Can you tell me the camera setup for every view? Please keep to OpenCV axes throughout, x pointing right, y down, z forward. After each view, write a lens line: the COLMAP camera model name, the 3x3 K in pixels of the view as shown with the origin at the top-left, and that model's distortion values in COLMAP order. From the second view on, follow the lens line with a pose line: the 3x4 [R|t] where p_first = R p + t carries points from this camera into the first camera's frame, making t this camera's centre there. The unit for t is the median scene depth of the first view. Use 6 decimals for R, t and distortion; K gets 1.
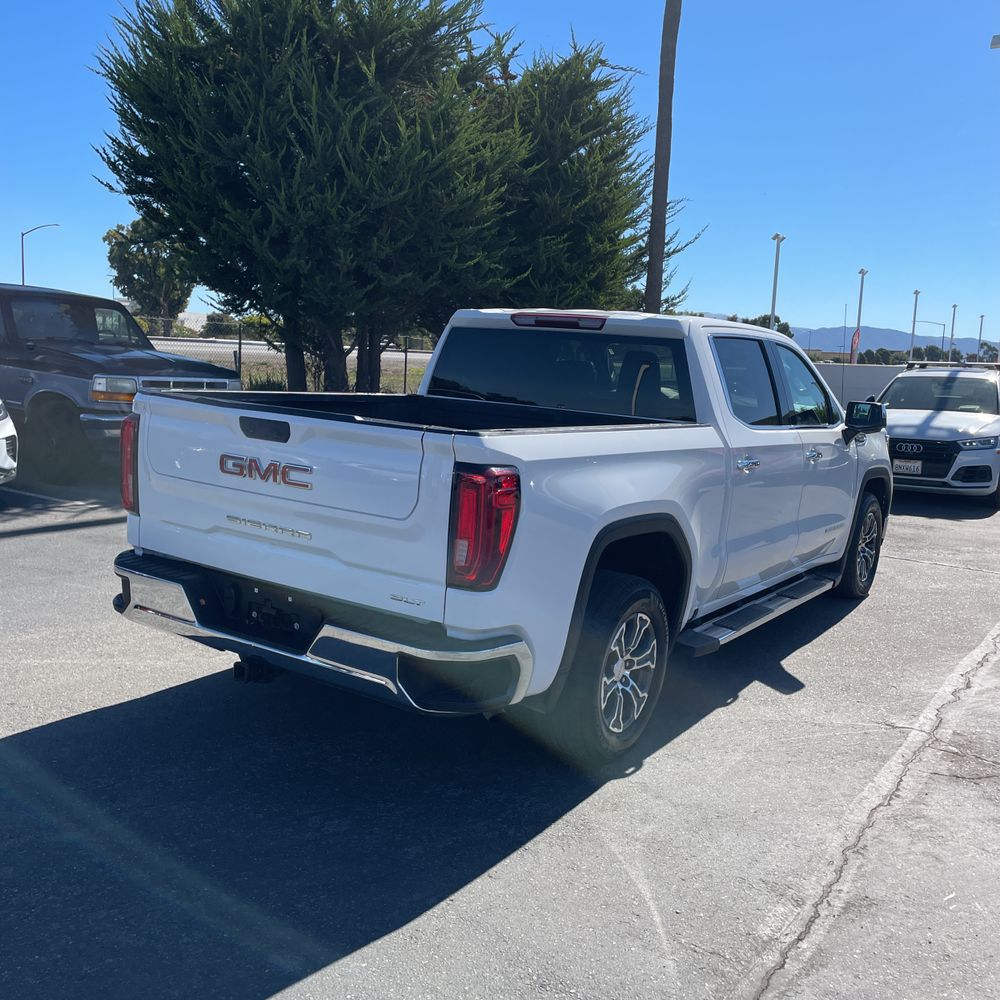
lens RADIAL K [[994.8, 0, 506.3], [0, 994.8, 494.9], [0, 0, 1]] dist [0.100139, -0.137456]
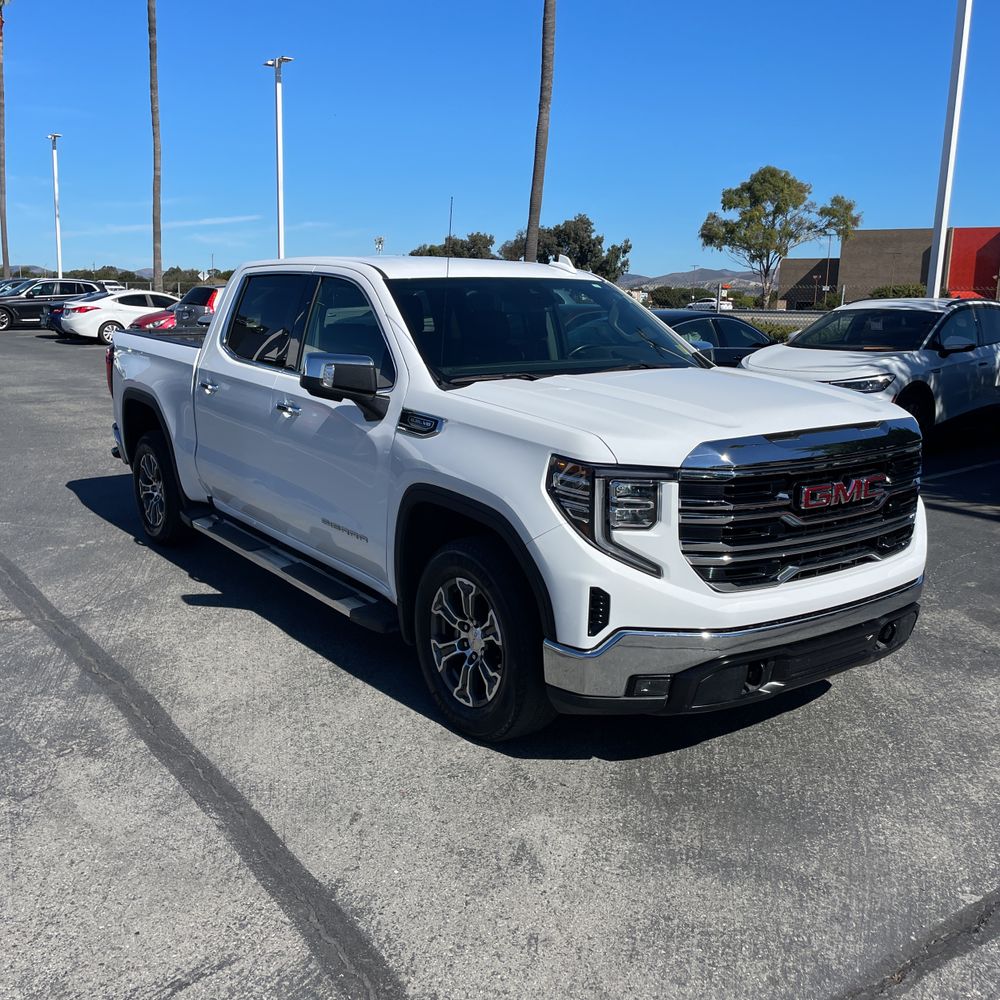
lens RADIAL K [[998.7, 0, 501.4], [0, 998.7, 471.4], [0, 0, 1]] dist [0.111586, -0.110874]
pose [[-0.345199, 0.099261, -0.933266, 0.847693], [-0.168913, 0.971583, 0.165815, -0.128721], [0.923204, 0.214880, -0.318623, 1.181328]]
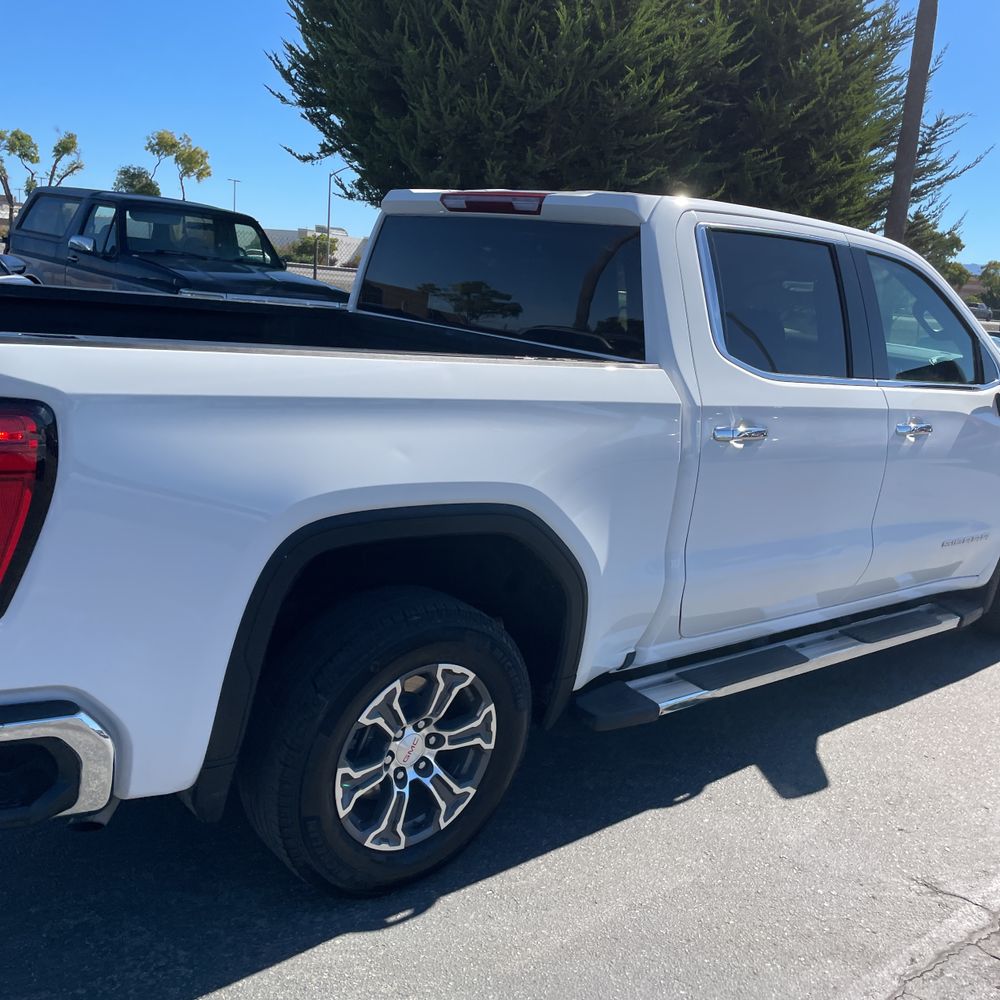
lens RADIAL K [[995.2, 0, 515.7], [0, 995.2, 495.5], [0, 0, 1]] dist [0.087009, -0.117386]
pose [[0.962065, 0.086668, -0.258687, 0.187379], [-0.073103, 0.995419, 0.061622, -0.014218], [0.262842, -0.040374, 0.963994, 0.247074]]
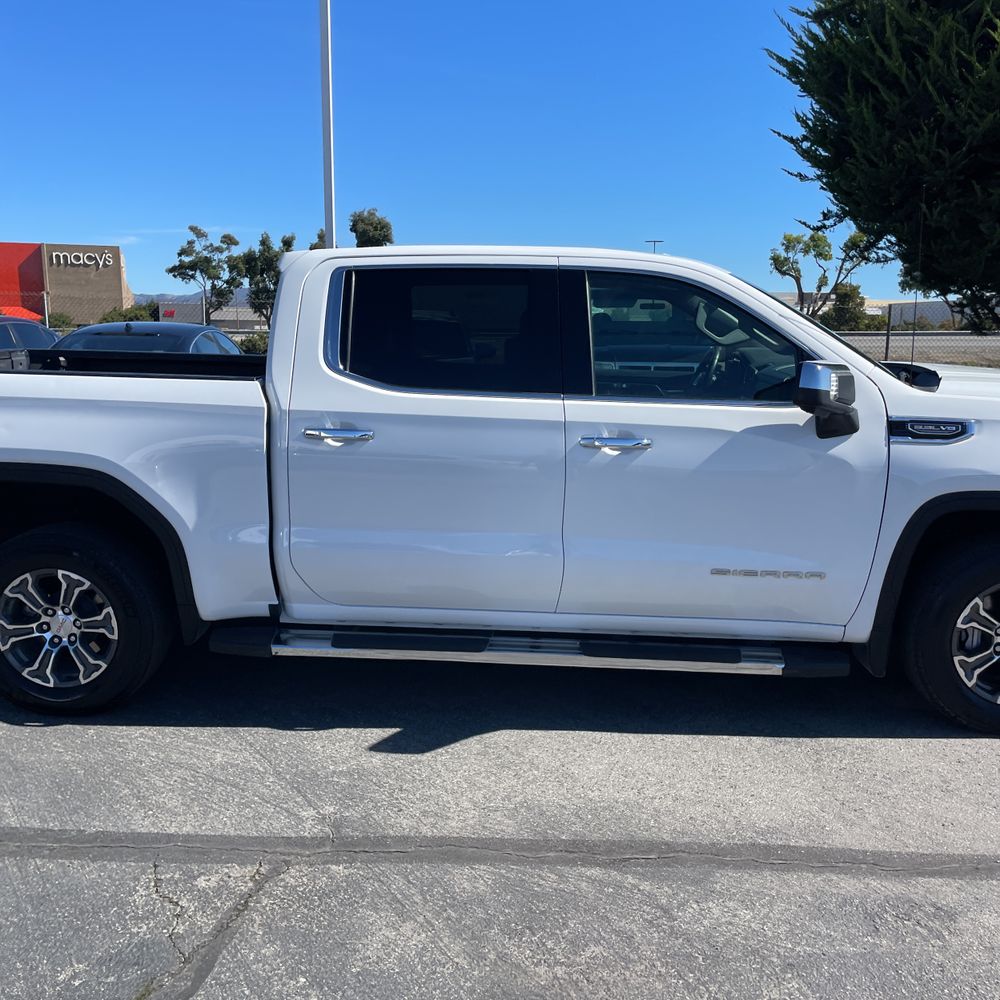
lens RADIAL K [[994.8, 0, 506.3], [0, 994.8, 494.9], [0, 0, 1]] dist [0.100139, -0.137456]
pose [[0.504171, 0.093255, -0.858554, 0.674660], [-0.098180, 0.993897, 0.050302, -0.024873], [0.858005, 0.058932, 0.510249, 0.500192]]
